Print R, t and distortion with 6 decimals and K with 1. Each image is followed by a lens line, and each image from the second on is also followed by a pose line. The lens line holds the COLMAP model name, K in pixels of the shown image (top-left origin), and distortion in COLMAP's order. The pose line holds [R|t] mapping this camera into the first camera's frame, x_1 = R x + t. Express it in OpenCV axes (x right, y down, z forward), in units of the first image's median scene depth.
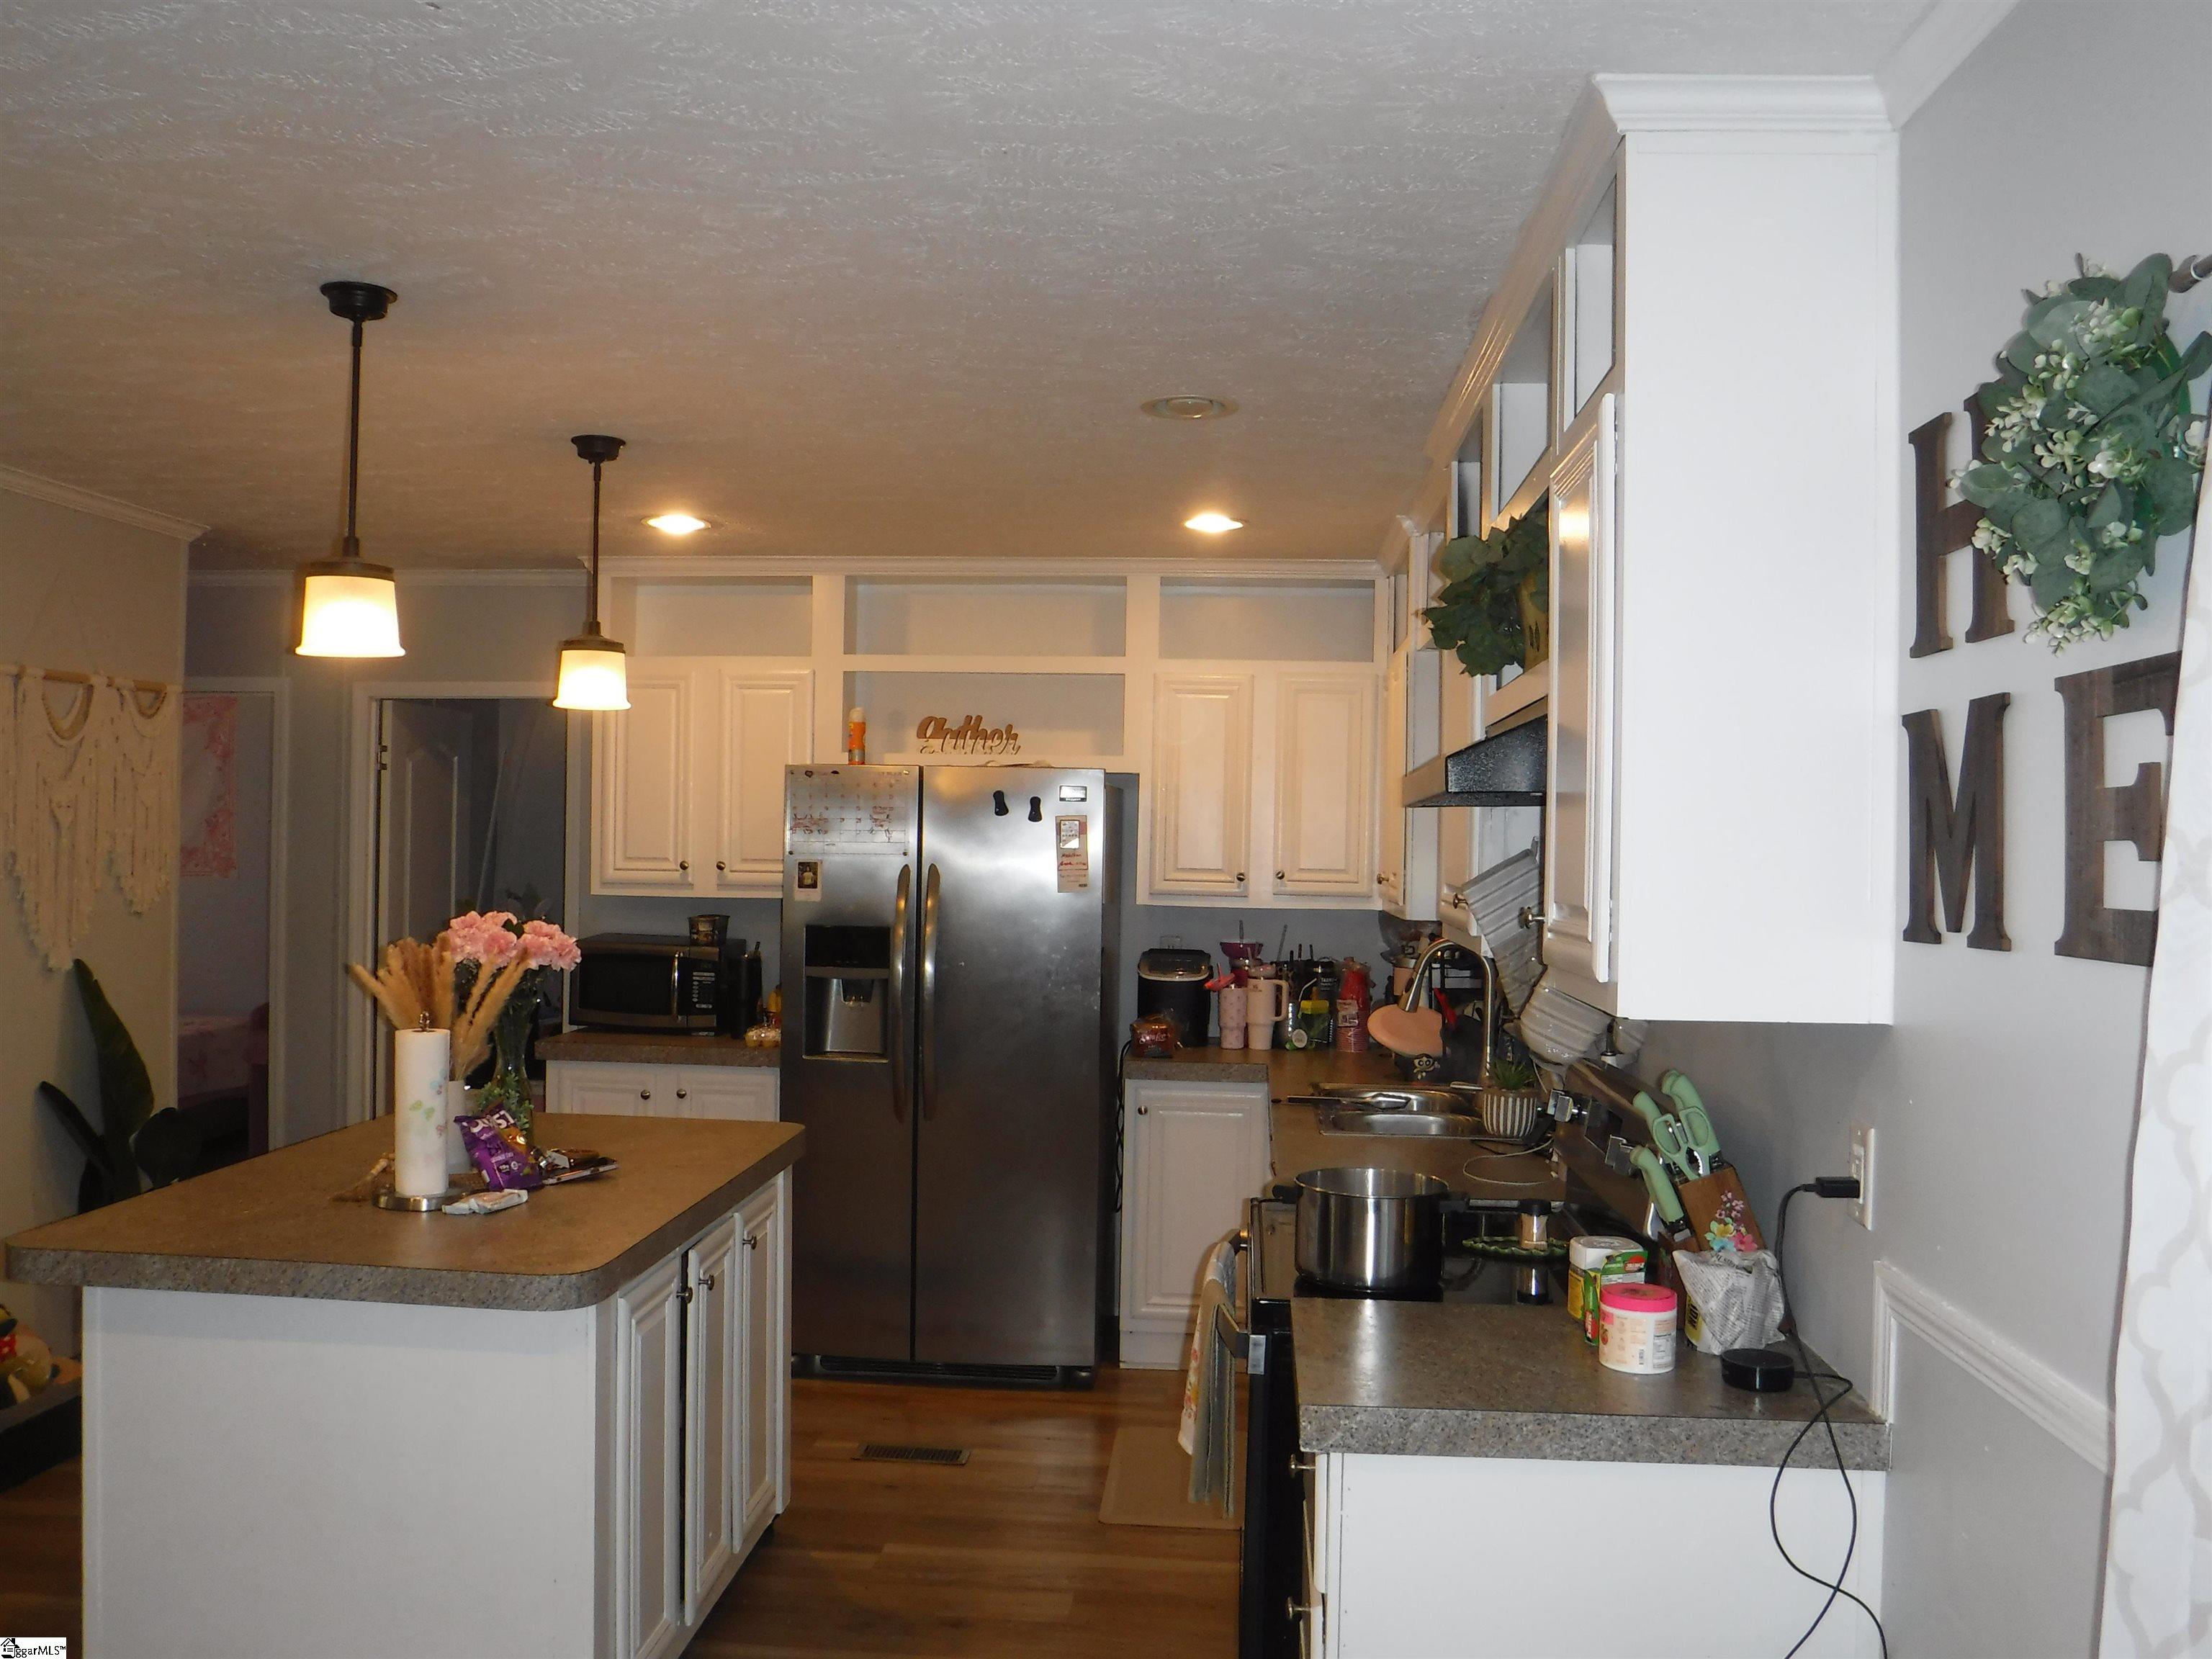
lens RADIAL K [[1858.4, 0, 1091.4], [0, 1858.4, 837.2], [0, 0, 1]] dist [-0.102985, 0.072284]
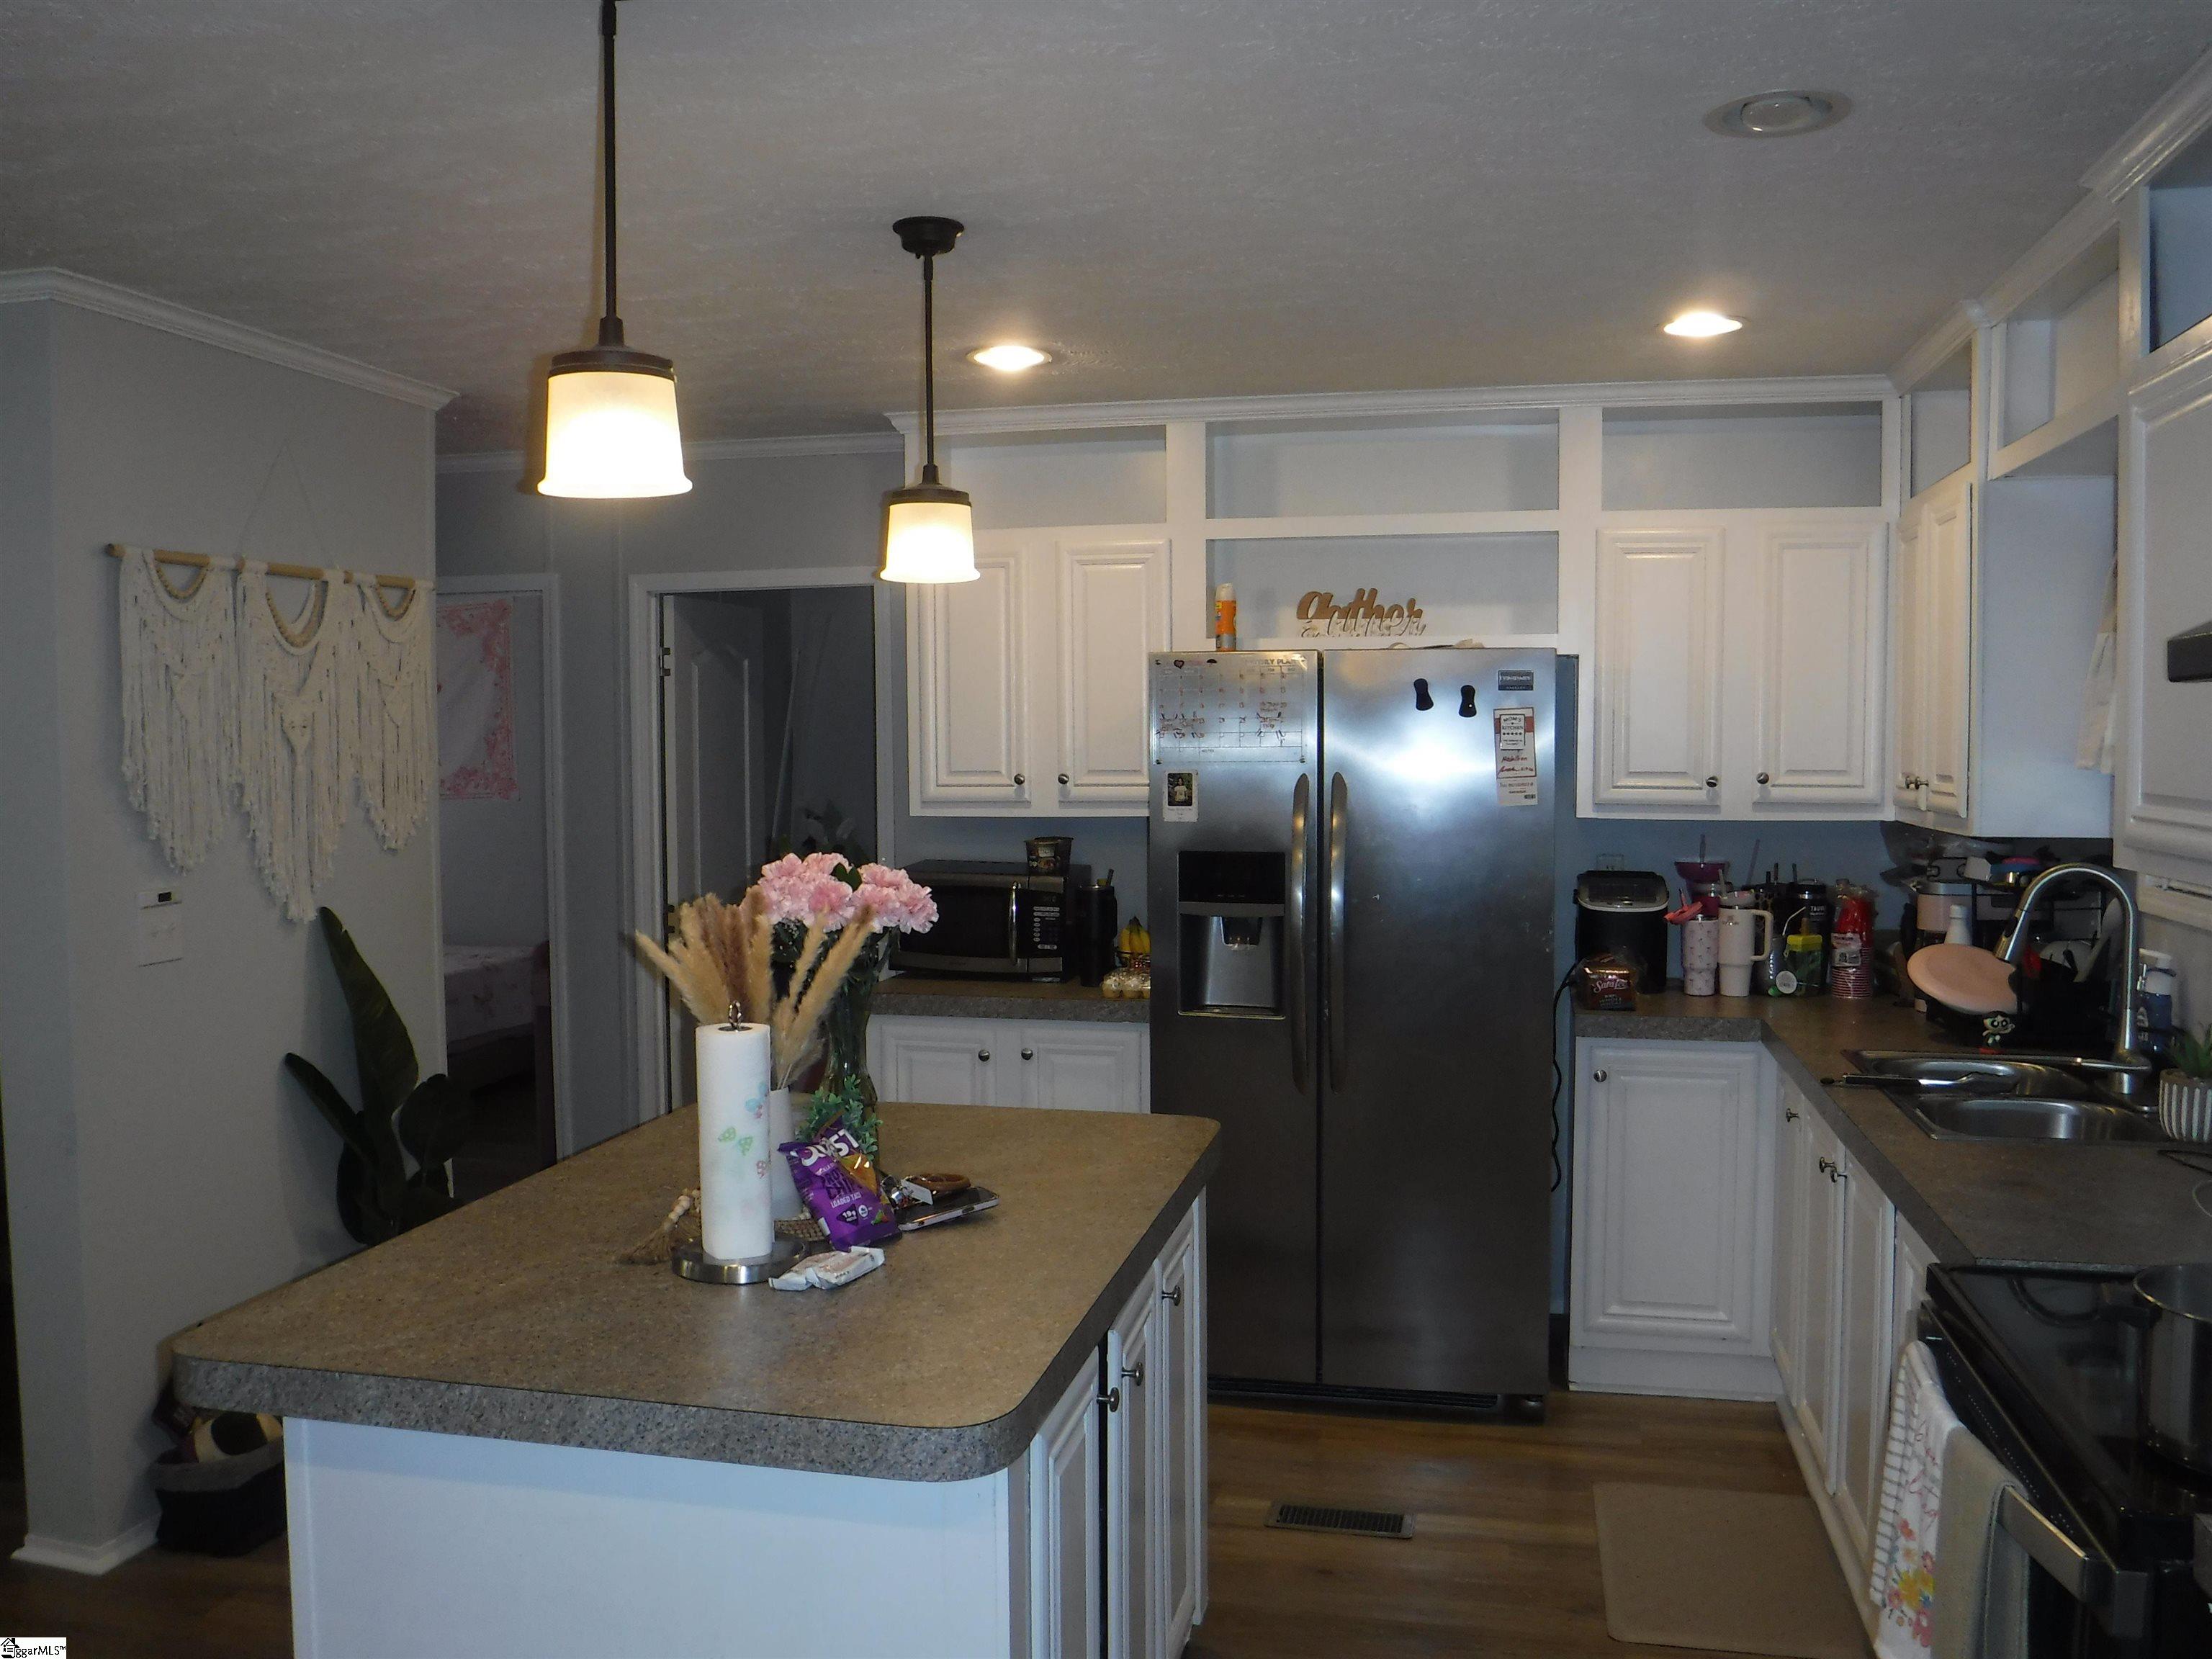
lens RADIAL K [[1858.4, 0, 1106.1], [0, 1858.4, 847.1], [0, 0, 1]] dist [-0.102985, 0.072284]
pose [[0.990542, -0.013326, -0.136561, -0.076025], [0.021369, 0.998111, 0.057600, -0.001818], [0.135535, -0.059973, 0.988956, 0.195224]]
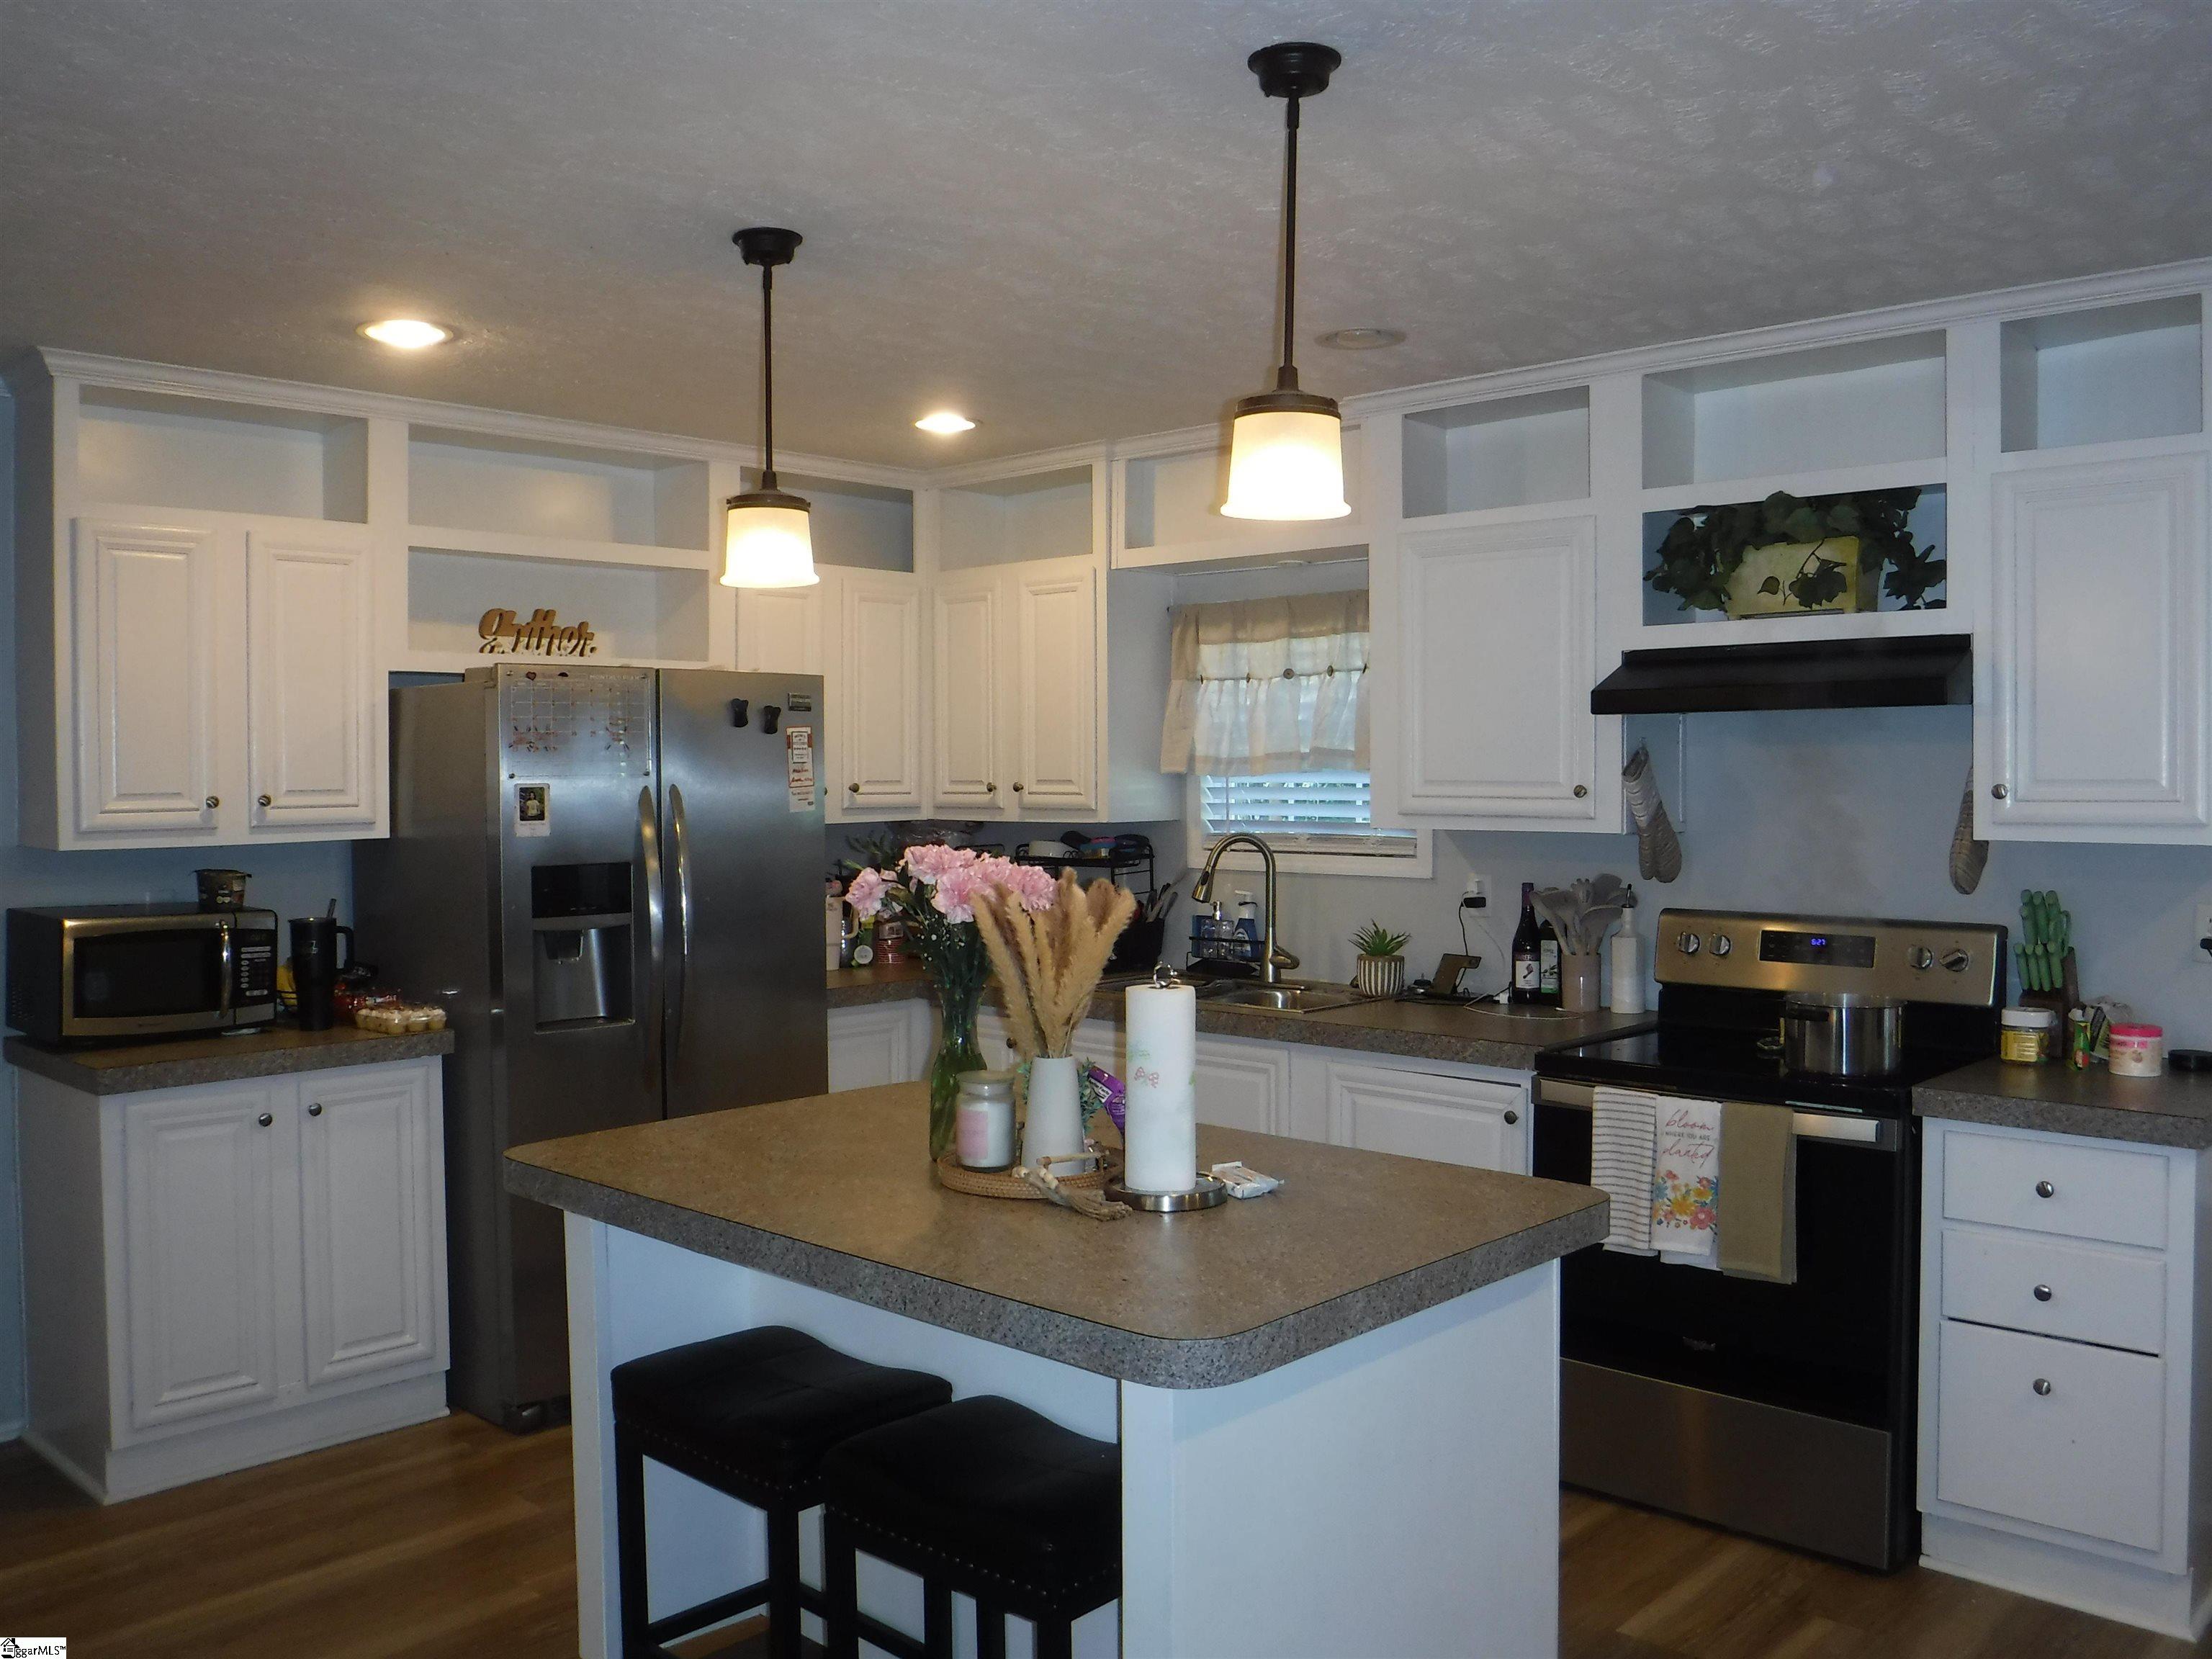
lens RADIAL K [[1858.4, 0, 1159.4], [0, 1858.4, 786.5], [0, 0, 1]] dist [-0.102985, 0.072284]
pose [[0.603964, -0.030304, 0.796436, -0.630408], [0.016079, 0.999537, 0.025839, -0.003222], [-0.796850, -0.002800, 0.604171, 0.315664]]
